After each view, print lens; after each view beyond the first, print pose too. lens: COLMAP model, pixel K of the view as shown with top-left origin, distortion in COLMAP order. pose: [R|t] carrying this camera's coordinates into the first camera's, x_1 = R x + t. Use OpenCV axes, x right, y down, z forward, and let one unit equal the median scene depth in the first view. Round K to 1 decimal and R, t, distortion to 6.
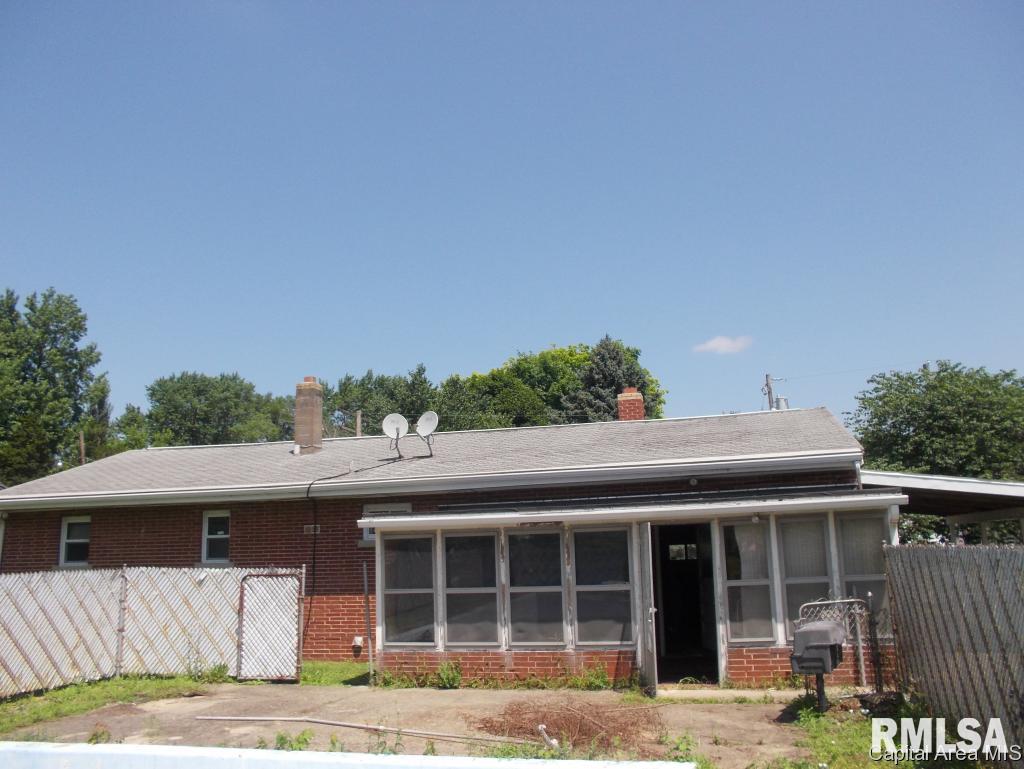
lens RADIAL K [[880.6, 0, 511.8], [0, 880.6, 378.0], [0, 0, 1]] dist [-0.153791, 0.184349]
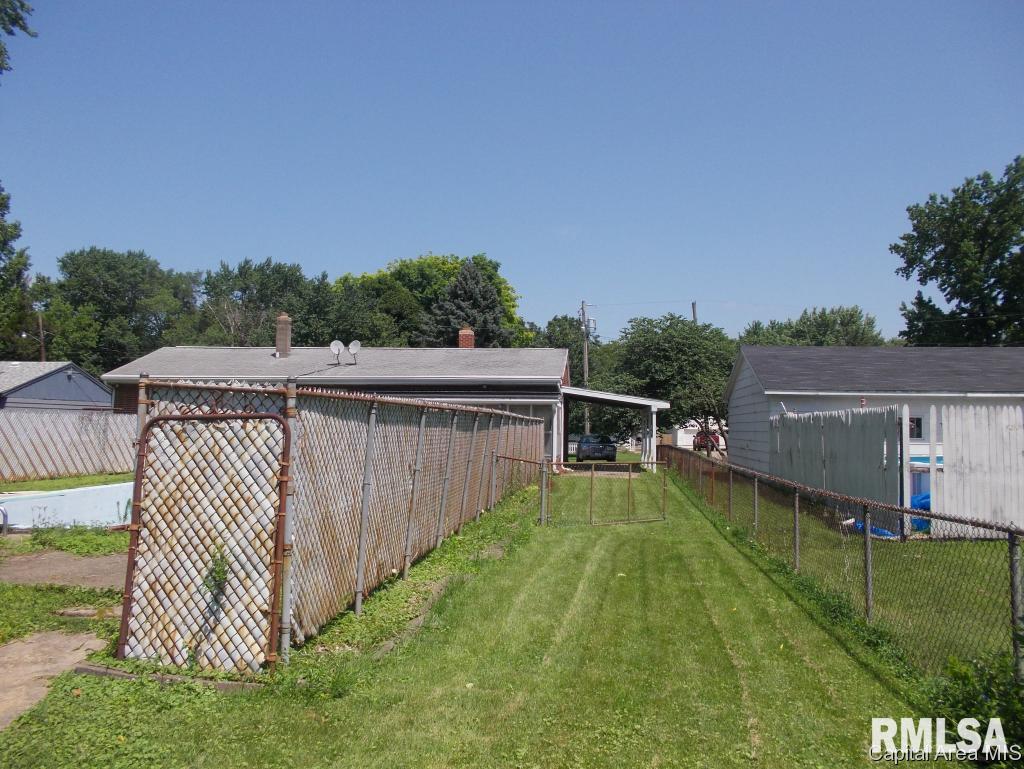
lens RADIAL K [[880.6, 0, 513.6], [0, 880.6, 389.3], [0, 0, 1]] dist [-0.153791, 0.184349]
pose [[0.987827, 0.049157, 0.147585, -0.006826], [-0.071295, 0.986312, 0.148680, -0.035263], [-0.138257, -0.157393, 0.977810, -0.196540]]
